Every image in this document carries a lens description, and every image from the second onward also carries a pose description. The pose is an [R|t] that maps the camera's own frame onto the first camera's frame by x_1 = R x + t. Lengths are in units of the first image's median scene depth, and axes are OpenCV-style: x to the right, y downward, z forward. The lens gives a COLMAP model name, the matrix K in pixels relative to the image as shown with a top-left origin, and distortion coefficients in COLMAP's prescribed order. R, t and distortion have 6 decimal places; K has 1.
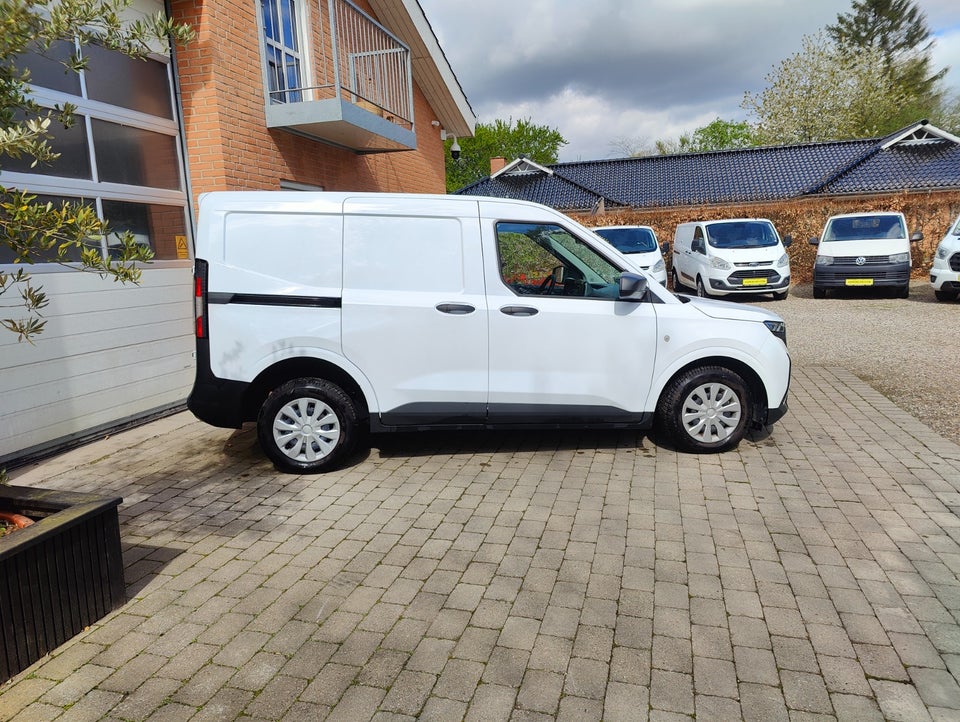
lens RADIAL K [[663.5, 0, 479.9], [0, 663.5, 359.9], [0, 0, 1]] dist [0.050328, -0.047308]
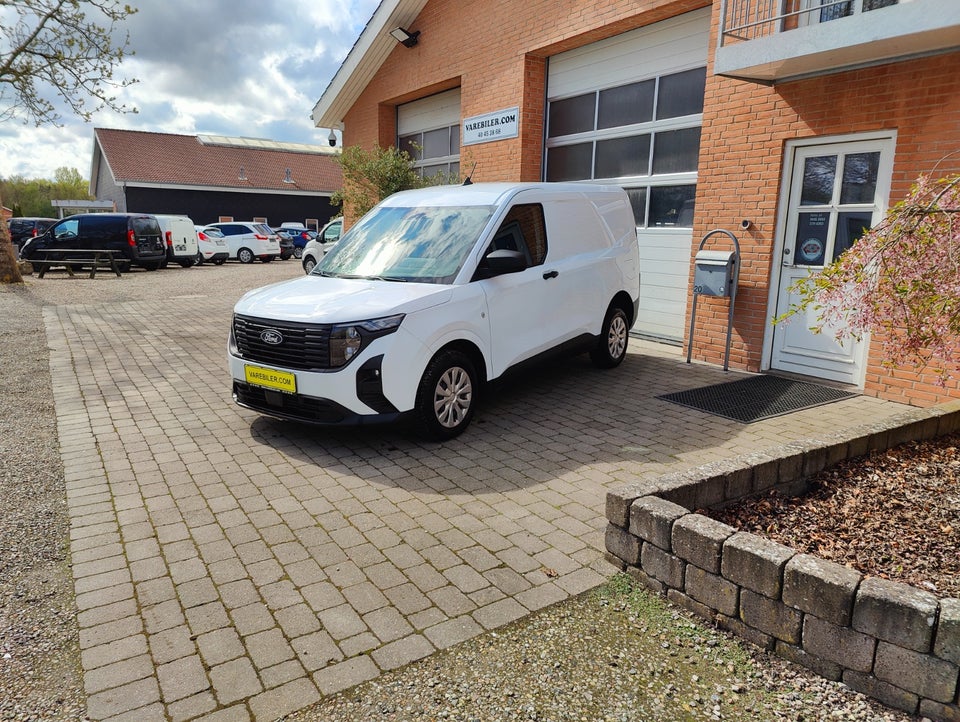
lens RADIAL K [[666.2, 0, 470.7], [0, 666.2, 359.6], [0, 0, 1]] dist [0.053845, -0.055185]
pose [[-0.679075, 0.170765, -0.713930, 1.055974], [-0.106650, 0.939295, 0.326114, -0.389861], [0.726280, 0.297597, -0.619640, 2.132162]]
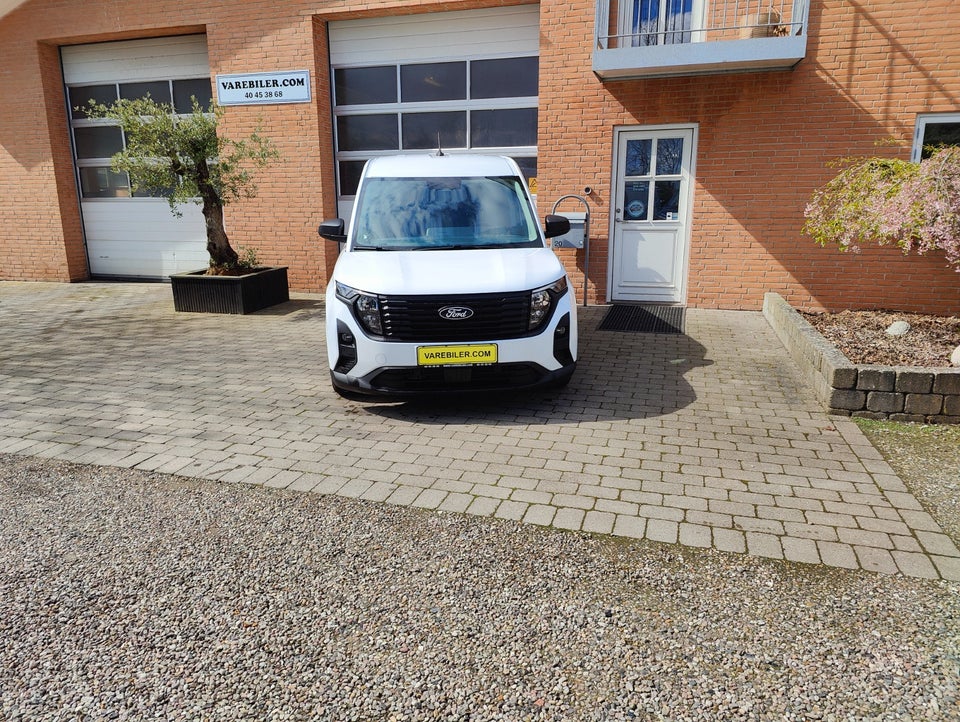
lens RADIAL K [[666.2, 0, 470.7], [0, 666.2, 359.6], [0, 0, 1]] dist [0.053845, -0.055185]
pose [[-0.039116, 0.273490, -0.961079, 1.502935], [-0.152976, 0.948838, 0.276233, -0.269197], [0.987455, 0.157827, 0.004723, 1.298569]]
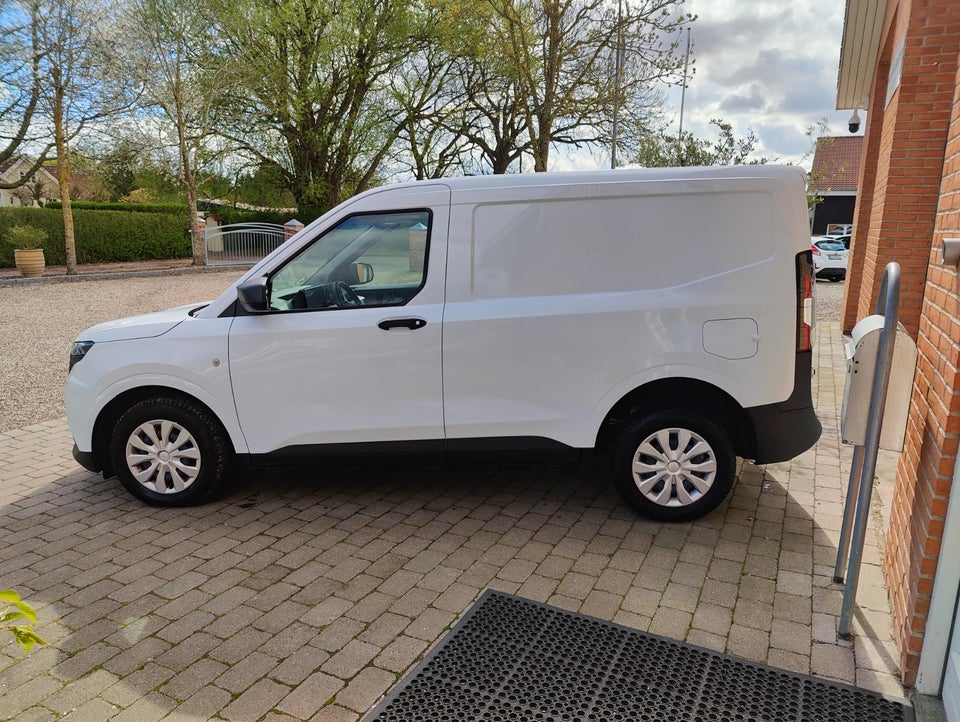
lens RADIAL K [[668.9, 0, 469.6], [0, 668.9, 361.6], [0, 0, 1]] dist [0.052965, -0.056704]
pose [[-0.976725, -0.019042, 0.213649, -0.236271], [0.056378, 0.938239, 0.341363, -0.365576], [-0.206954, 0.345463, -0.915328, 2.129254]]
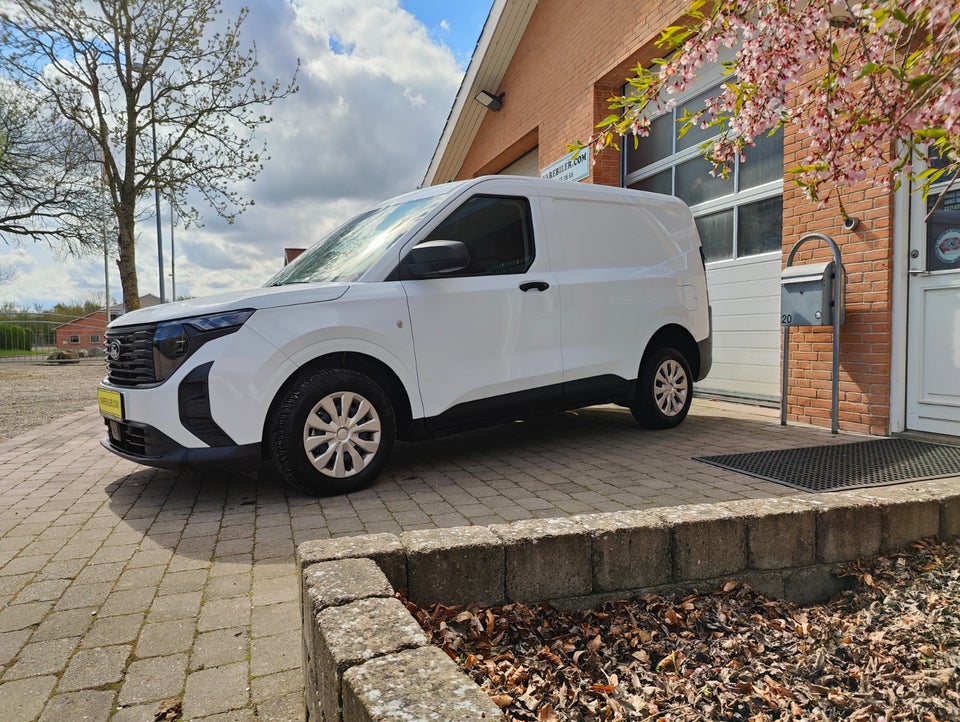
lens RADIAL K [[668.9, 0, 469.6], [0, 668.9, 361.6], [0, 0, 1]] dist [0.052965, -0.056704]
pose [[-0.844102, 0.066697, -0.532018, 0.601527], [-0.044851, 0.979973, 0.194016, -0.216983], [0.534304, 0.187631, -0.824205, 2.156104]]
